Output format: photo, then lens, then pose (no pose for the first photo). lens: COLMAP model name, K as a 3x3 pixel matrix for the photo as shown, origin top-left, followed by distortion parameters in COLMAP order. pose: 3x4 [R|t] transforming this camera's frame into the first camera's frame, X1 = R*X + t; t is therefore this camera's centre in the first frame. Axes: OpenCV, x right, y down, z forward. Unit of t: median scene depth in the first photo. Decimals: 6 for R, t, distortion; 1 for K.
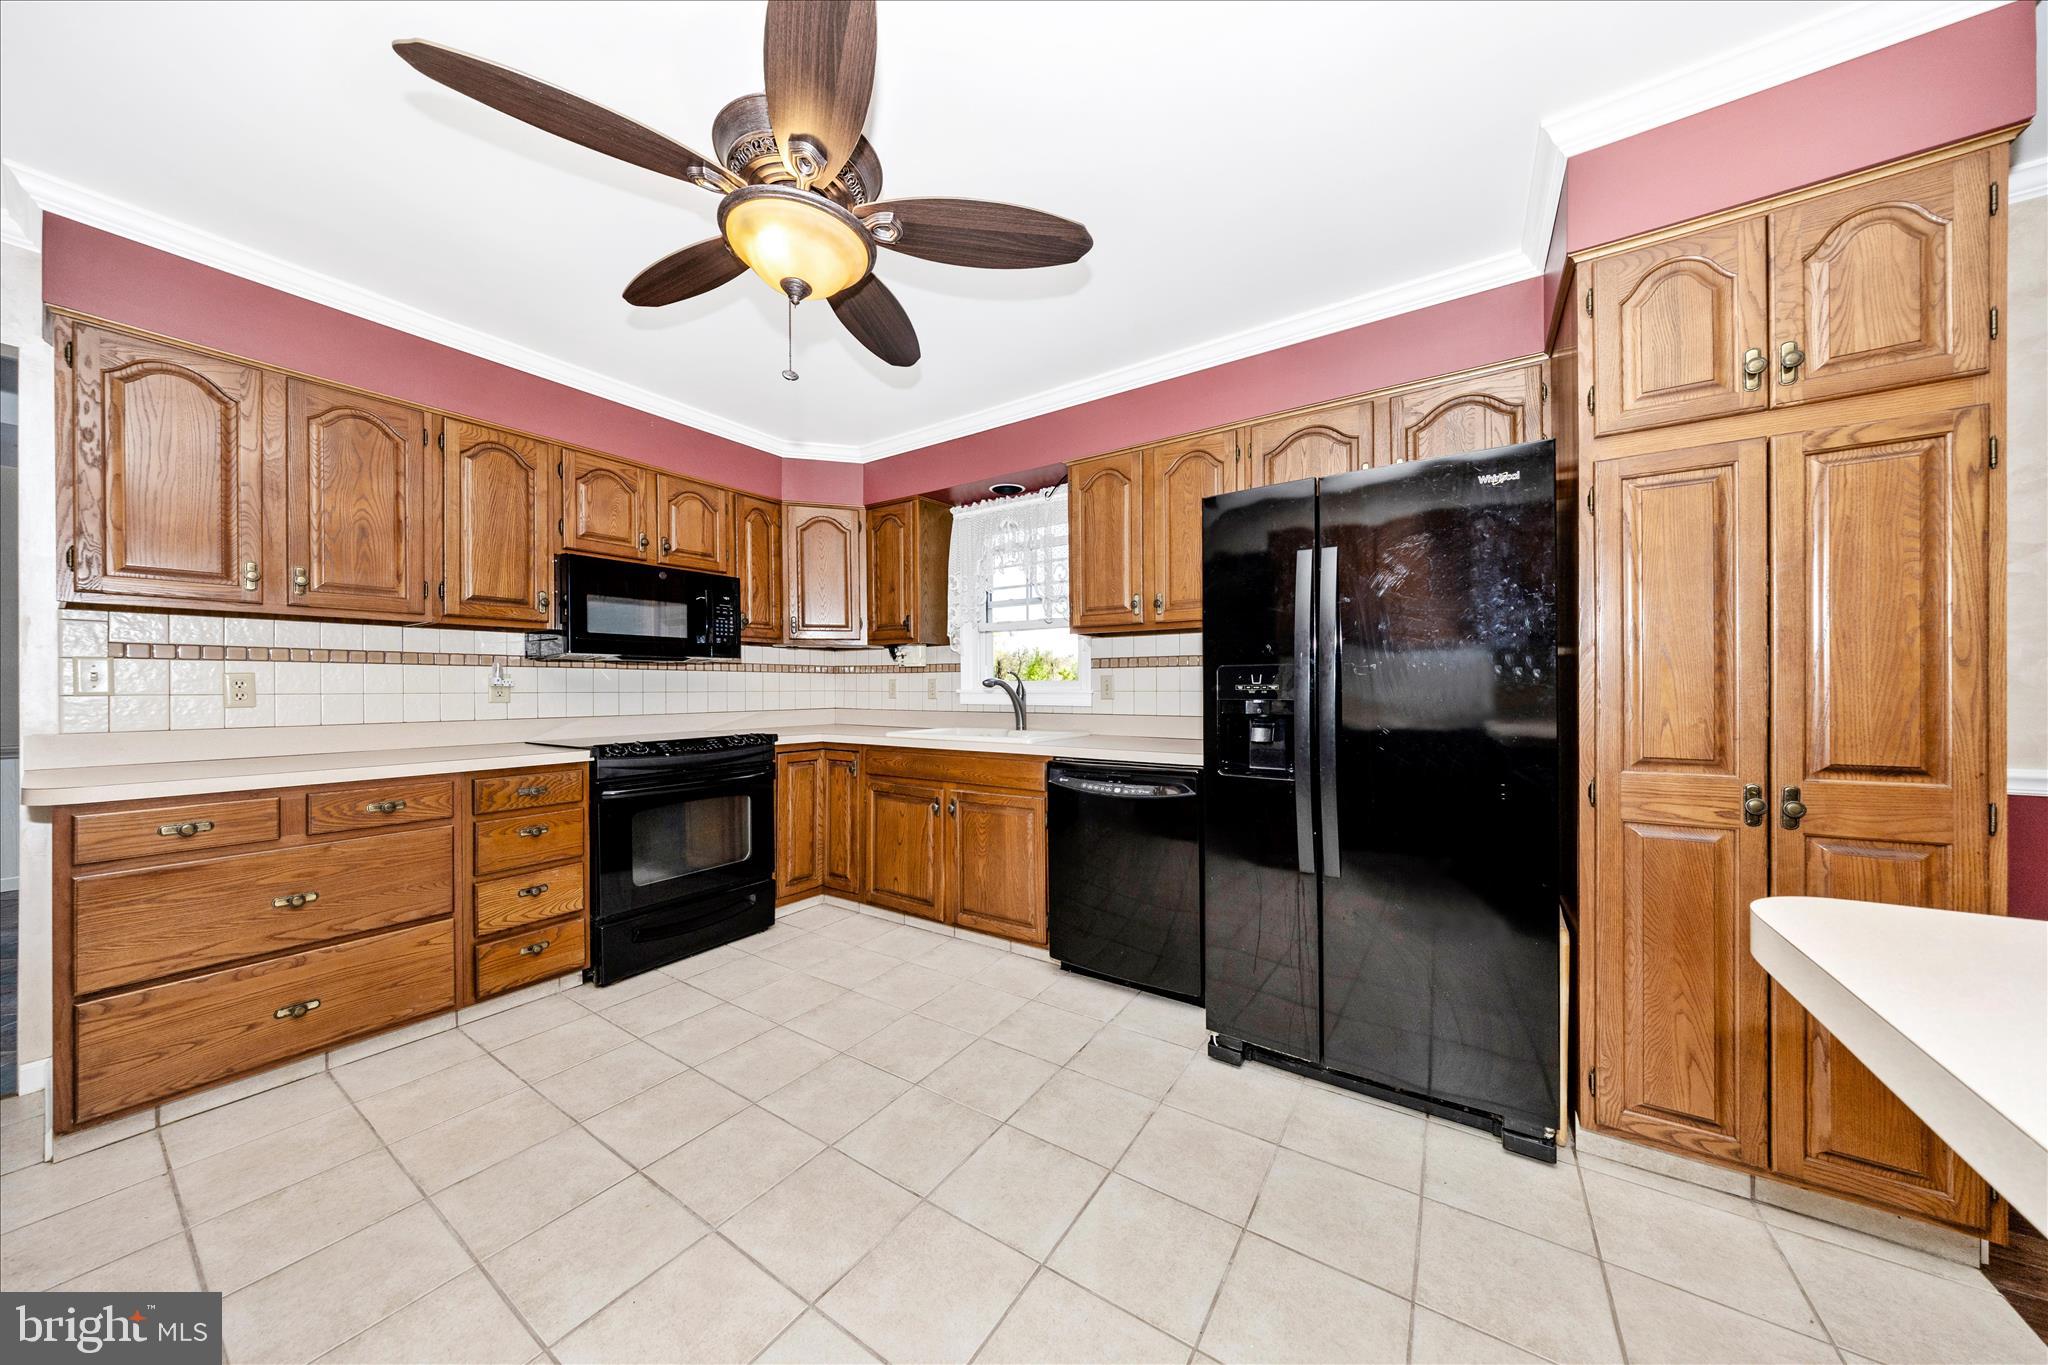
lens RADIAL K [[648.6, 0, 1028.1], [0, 648.6, 685.1], [0, 0, 1]] dist [-0.000428, -0.000437]
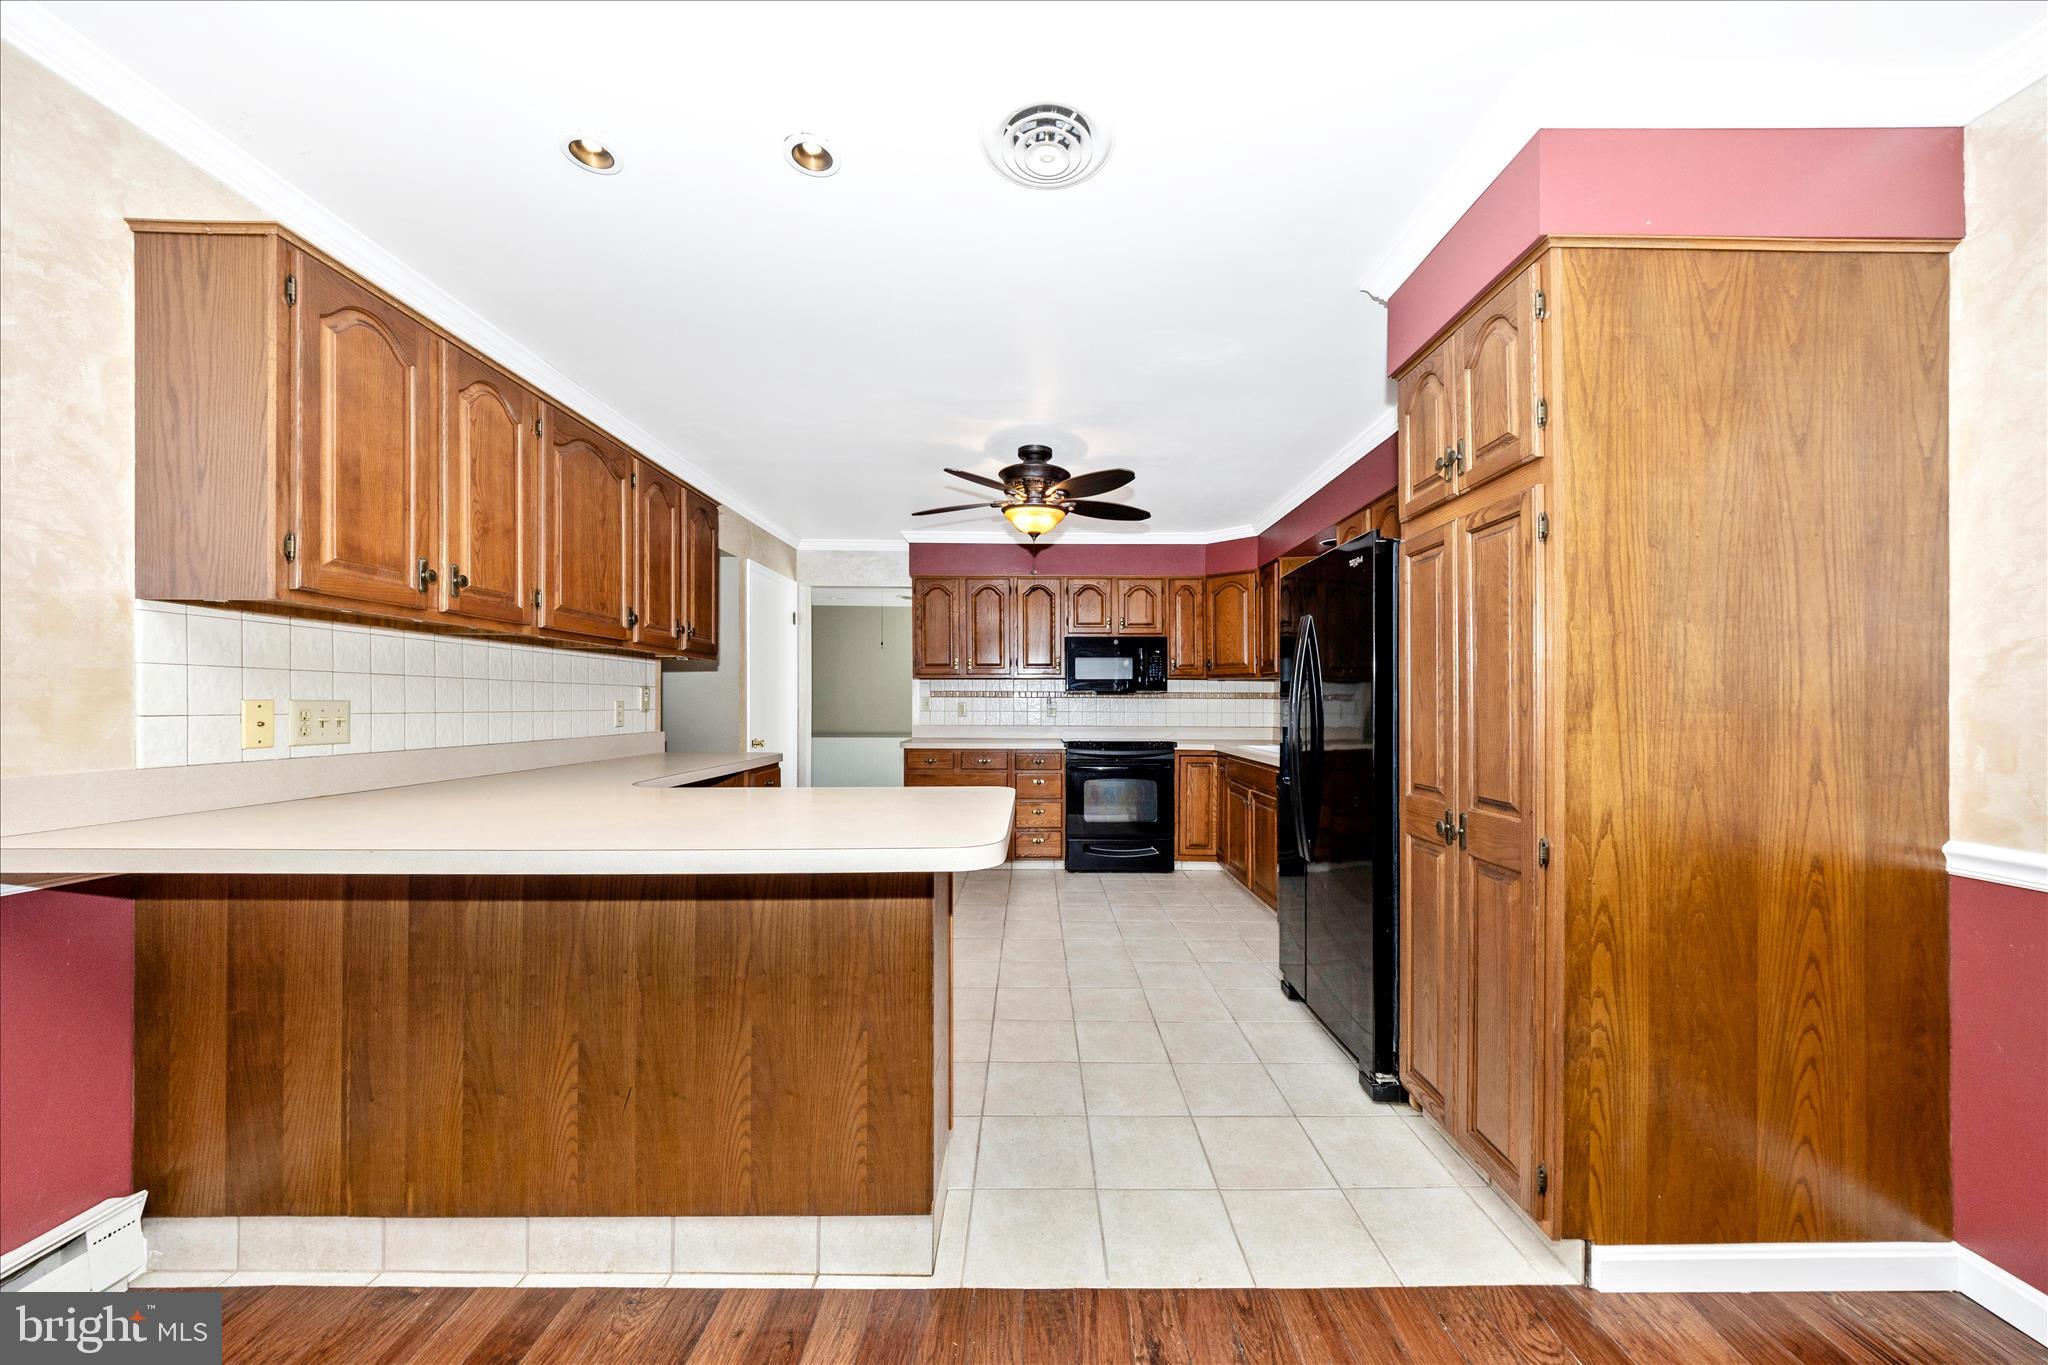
lens RADIAL K [[716.6, 0, 1058.4], [0, 716.6, 704.8], [0, 0, 1]] dist [0.001081, 0.001234]
pose [[0.575158, 0.008683, -0.817996, 0.921775], [-0.003931, 0.999961, 0.007851, -0.025387], [0.818033, -0.001300, 0.575170, -0.185240]]
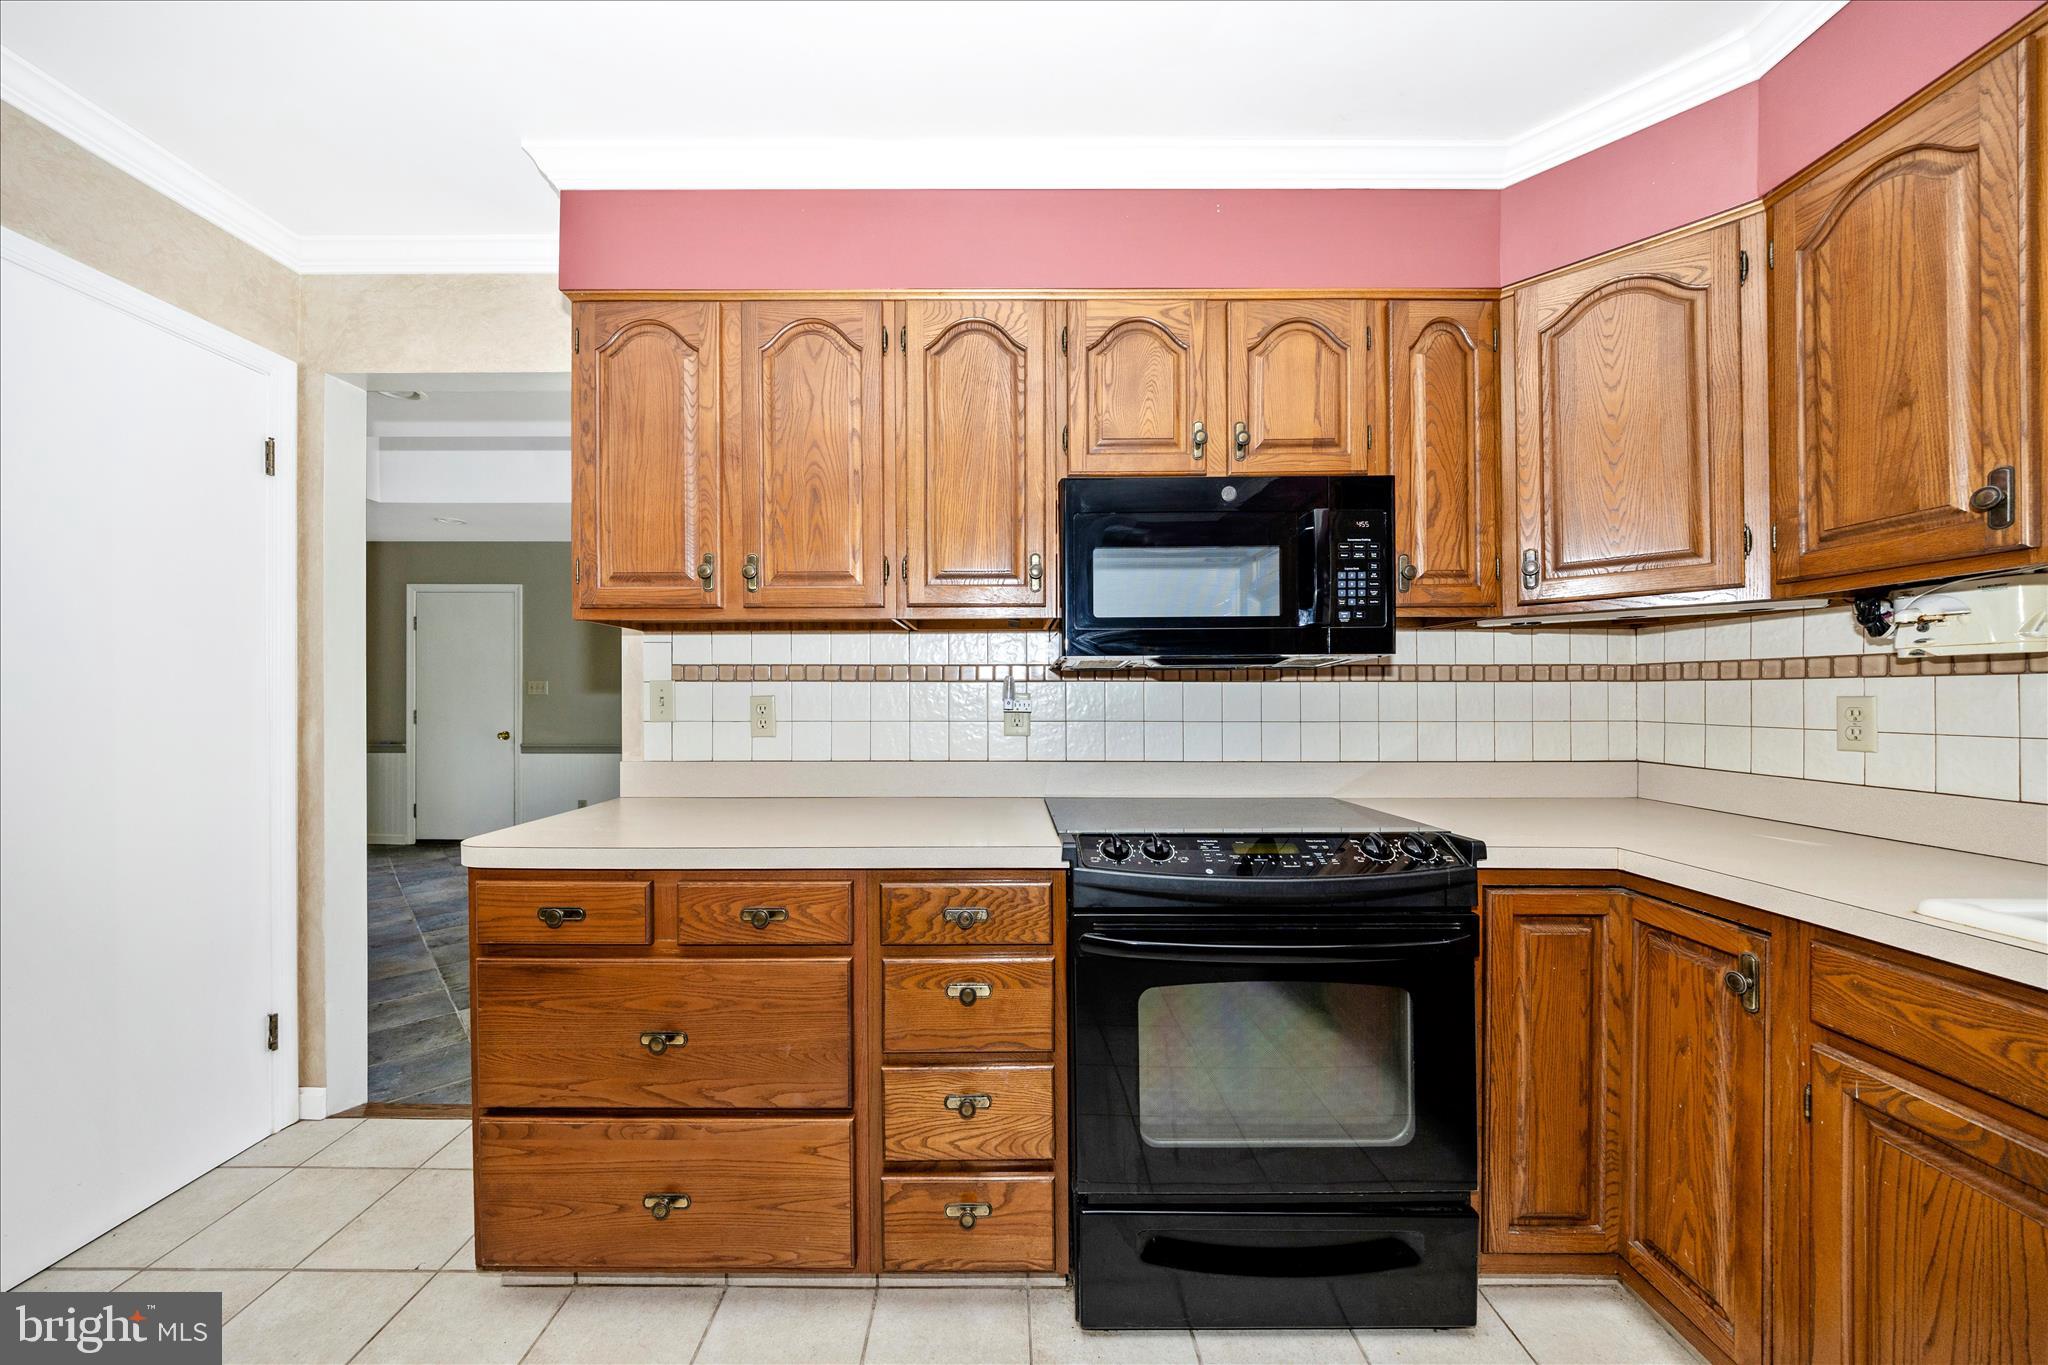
lens RADIAL K [[690.0, 0, 1032.5], [0, 690.0, 696.5], [0, 0, 1]] dist [-0.013497, 0.002356]
pose [[0.561345, -0.000976, -0.827581, -0.227936], [0.003163, 0.999995, 0.000967, -0.014868], [0.827576, -0.003161, 0.561345, 0.630073]]
